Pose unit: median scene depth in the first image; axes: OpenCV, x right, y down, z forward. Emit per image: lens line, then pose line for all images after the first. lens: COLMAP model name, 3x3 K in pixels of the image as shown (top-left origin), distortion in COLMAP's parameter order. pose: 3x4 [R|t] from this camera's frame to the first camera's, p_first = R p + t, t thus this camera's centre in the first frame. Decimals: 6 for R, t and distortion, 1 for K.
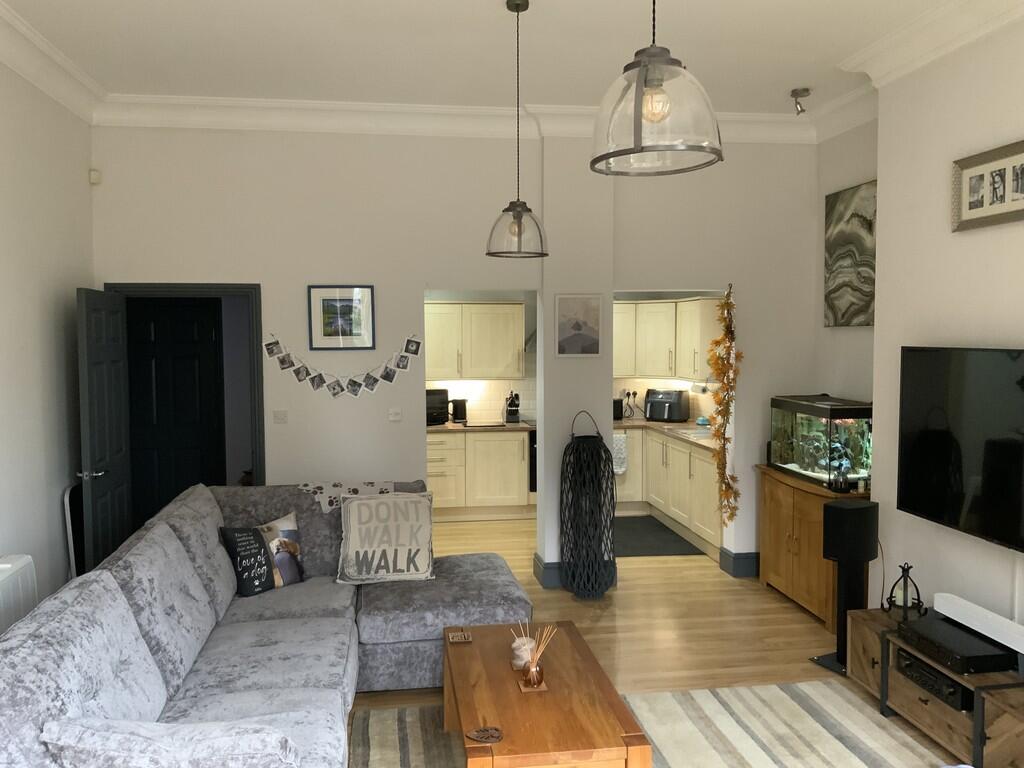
lens RADIAL K [[855.4, 0, 510.9], [0, 855.4, 384.5], [0, 0, 1]] dist [0.010643, 0.002049]
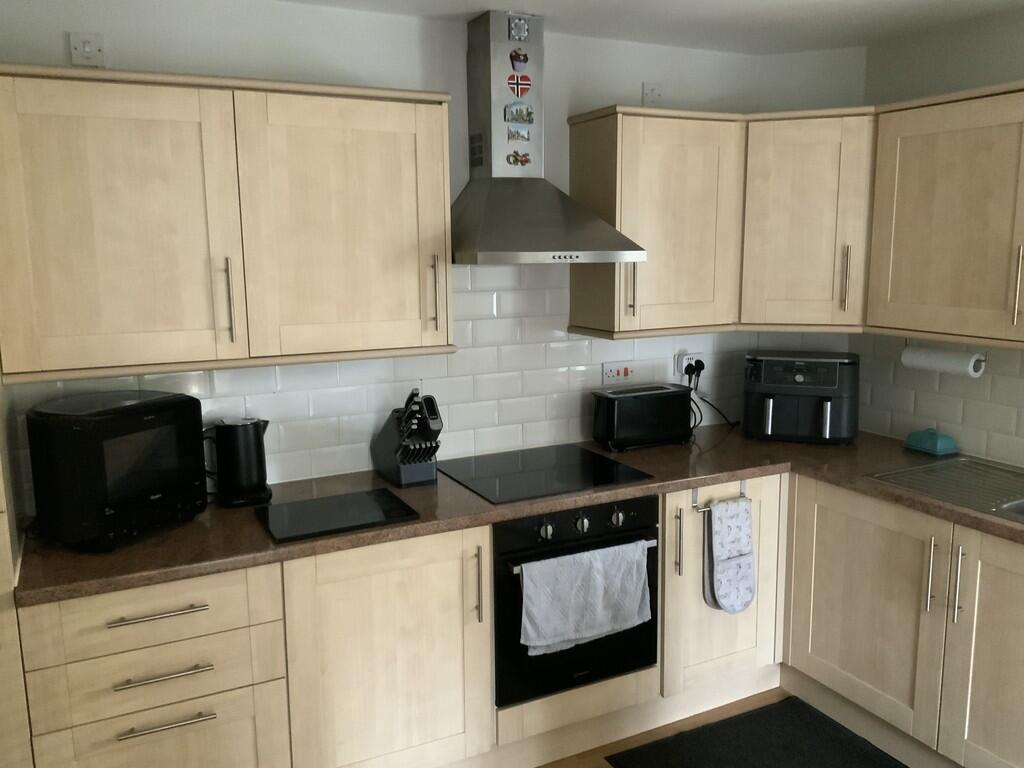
lens RADIAL K [[855.4, 0, 513.8], [0, 855.4, 383.7], [0, 0, 1]] dist [0.010643, 0.002049]
pose [[0.946363, -0.052887, 0.318748, -0.063771], [0.020136, 0.994249, 0.105183, -0.025895], [-0.322478, -0.093123, 0.941985, 0.690813]]
